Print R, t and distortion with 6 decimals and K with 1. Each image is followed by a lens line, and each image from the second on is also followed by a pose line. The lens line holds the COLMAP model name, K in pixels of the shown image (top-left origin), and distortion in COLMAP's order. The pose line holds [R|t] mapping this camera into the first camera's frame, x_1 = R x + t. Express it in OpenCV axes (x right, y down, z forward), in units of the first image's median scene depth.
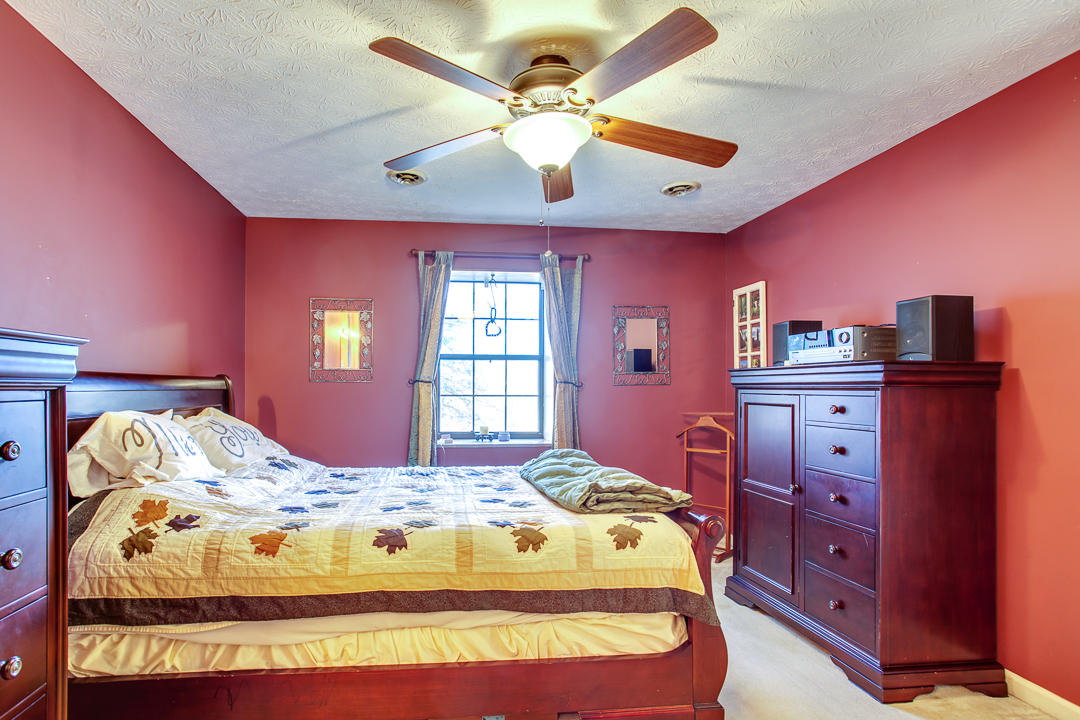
lens RADIAL K [[538.0, 0, 537.4], [0, 538.0, 365.5], [0, 0, 1]] dist [-0.040030, 0.023634]
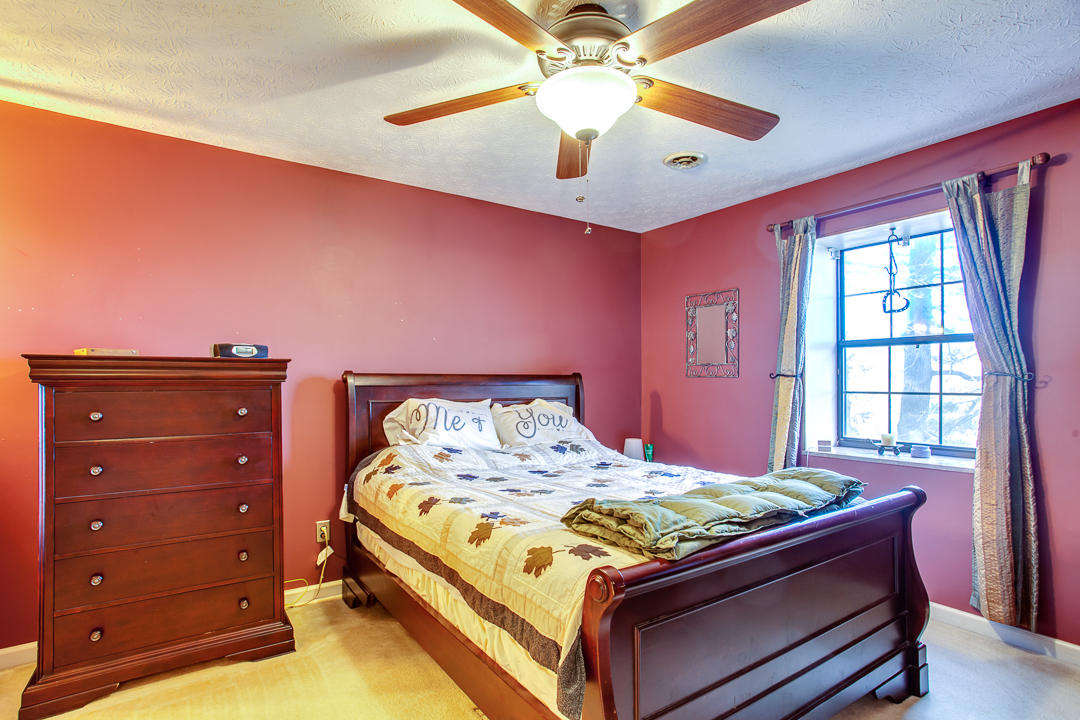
lens RADIAL K [[538.0, 0, 525.8], [0, 538.0, 374.8], [0, 0, 1]] dist [-0.040030, 0.023634]
pose [[0.467668, -0.014785, -0.883781, 0.352792], [0.038730, 0.999243, 0.003778, 0.009292], [0.883055, -0.035996, 0.467886, 0.235113]]
